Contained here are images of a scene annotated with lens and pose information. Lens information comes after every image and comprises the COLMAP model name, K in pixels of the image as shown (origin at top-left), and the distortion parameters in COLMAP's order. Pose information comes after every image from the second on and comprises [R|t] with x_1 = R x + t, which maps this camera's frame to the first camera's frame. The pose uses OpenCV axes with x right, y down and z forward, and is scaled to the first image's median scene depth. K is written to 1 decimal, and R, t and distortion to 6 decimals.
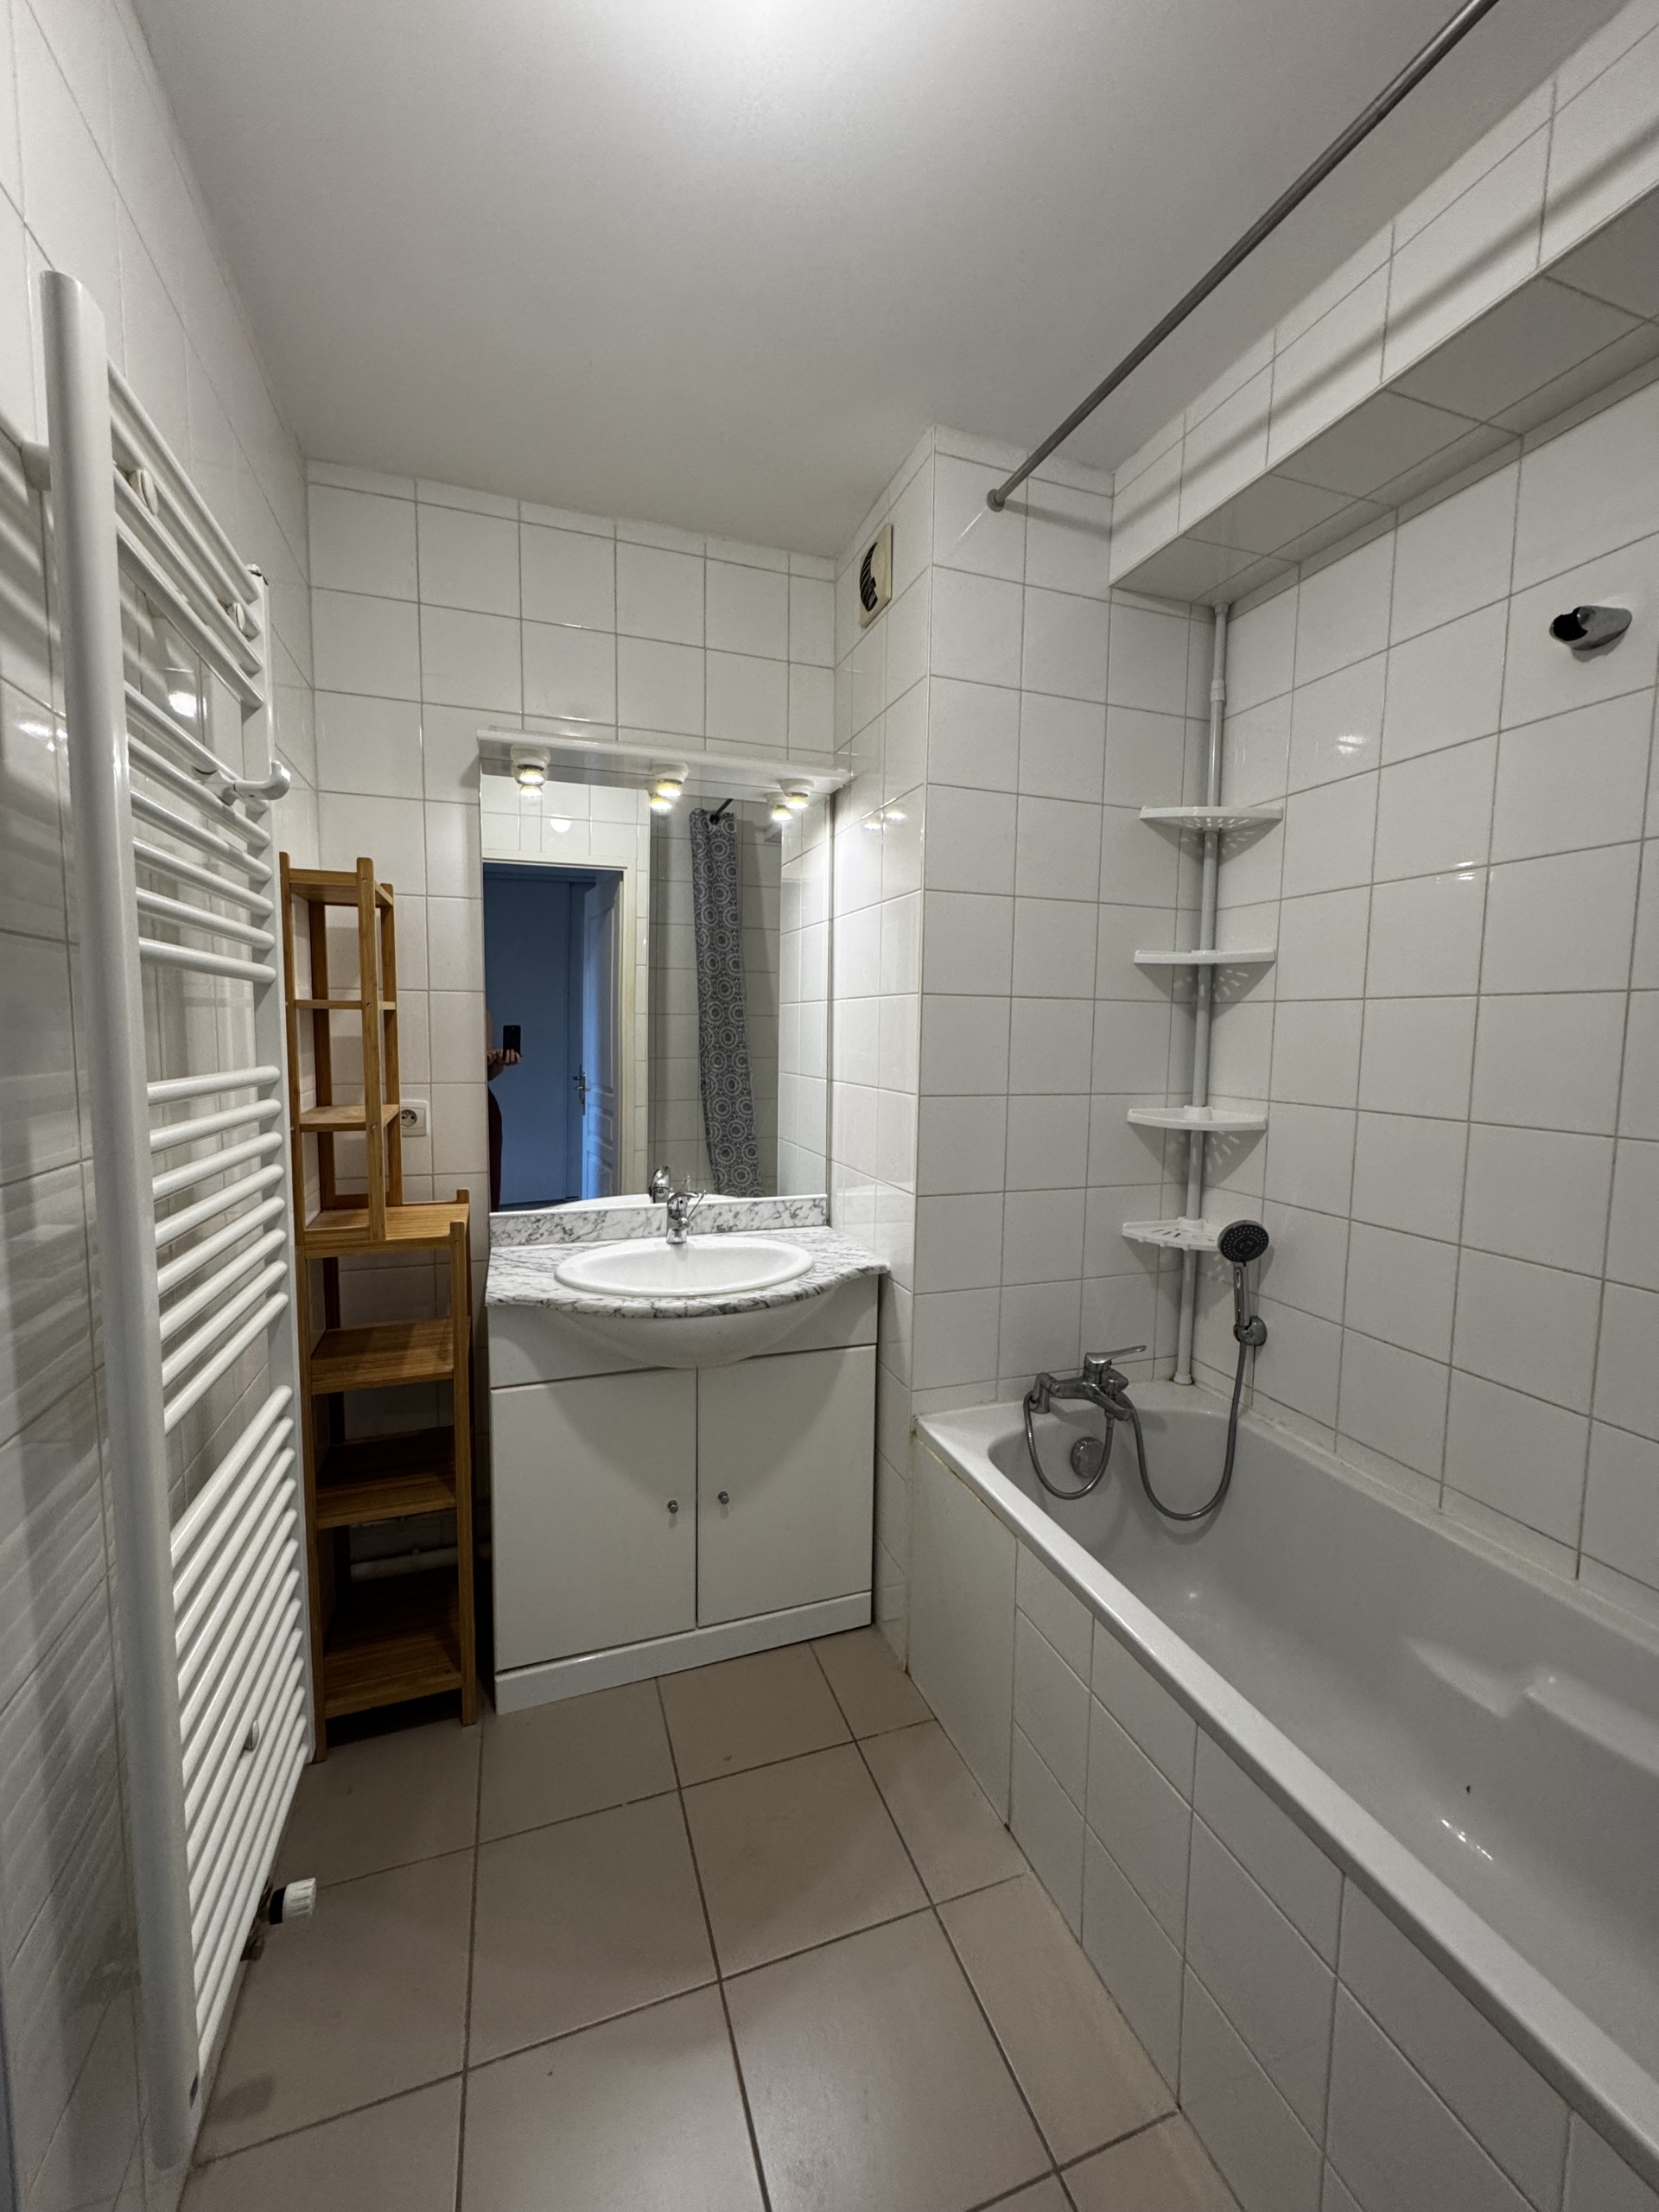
lens RADIAL K [[879.0, 0, 842.2], [0, 879.0, 1105.0], [0, 0, 1]] dist [-0.001417, 0.000462]
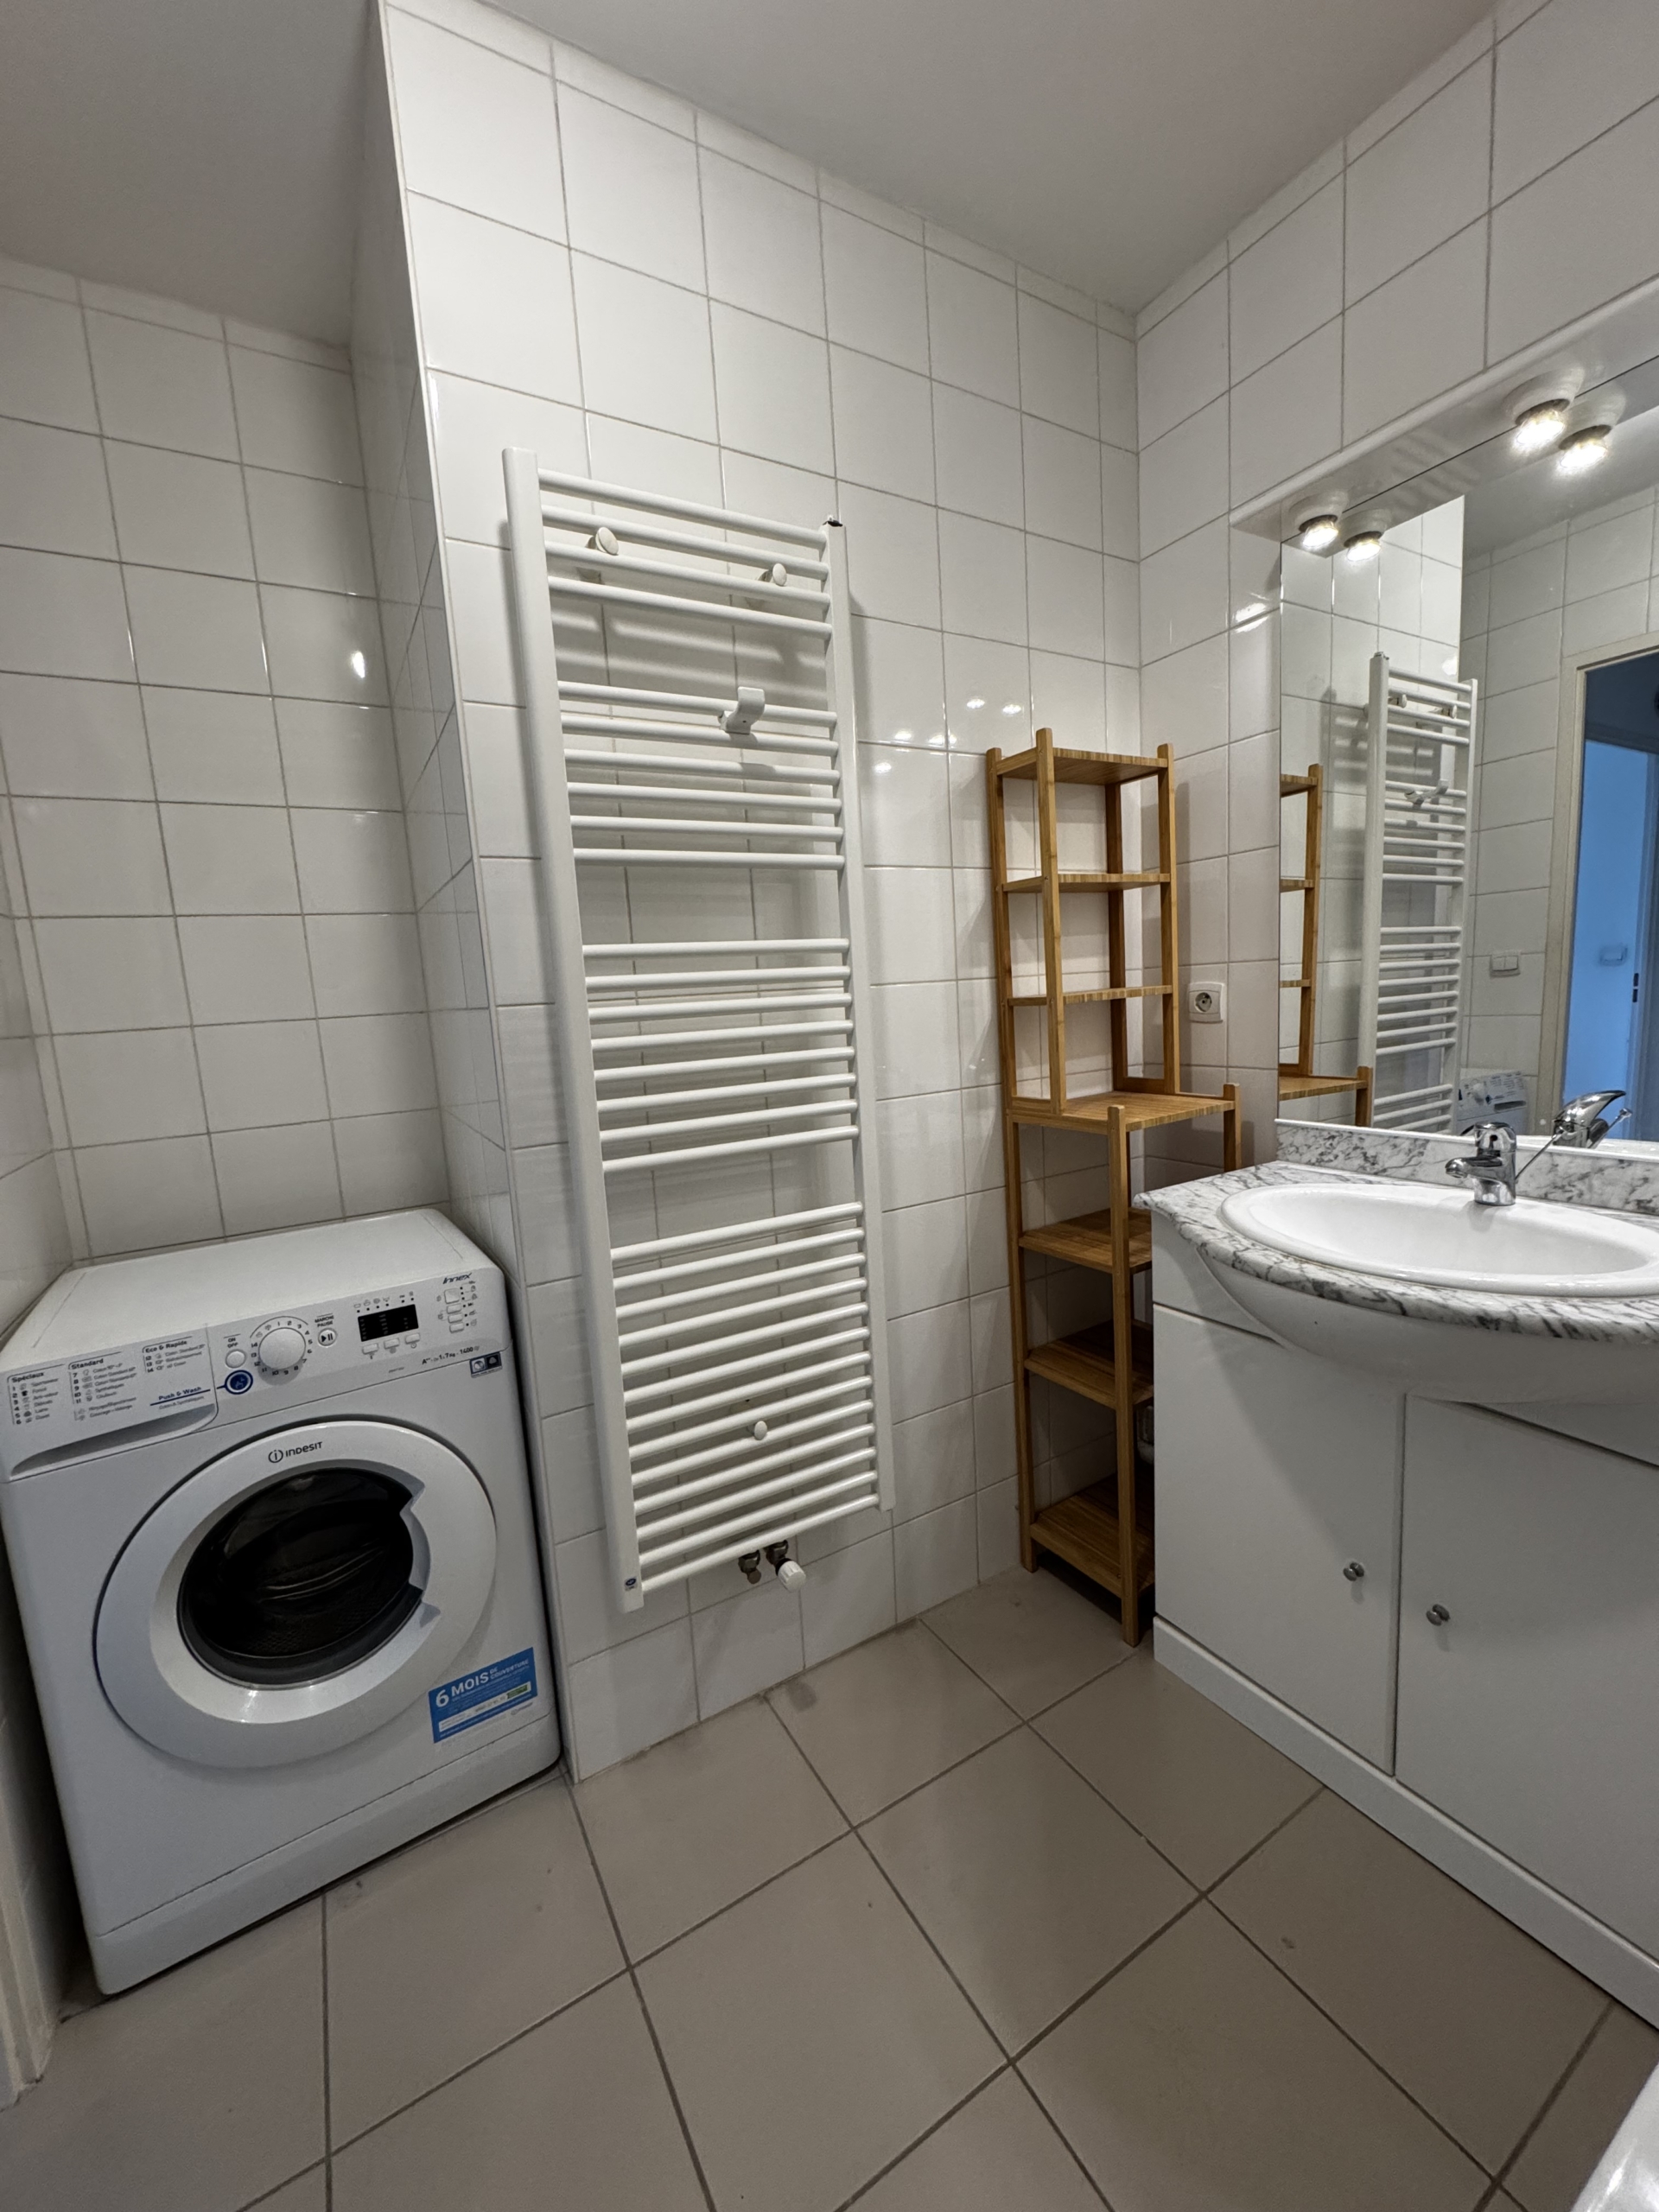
lens RADIAL K [[879.0, 0, 833.9], [0, 879.0, 1109.8], [0, 0, 1]] dist [-0.001417, 0.000462]
pose [[0.186962, 0.106221, -0.976608, 0.376410], [-0.023008, 0.994338, 0.103745, 0.044742], [0.982098, 0.003073, 0.188347, 0.506311]]
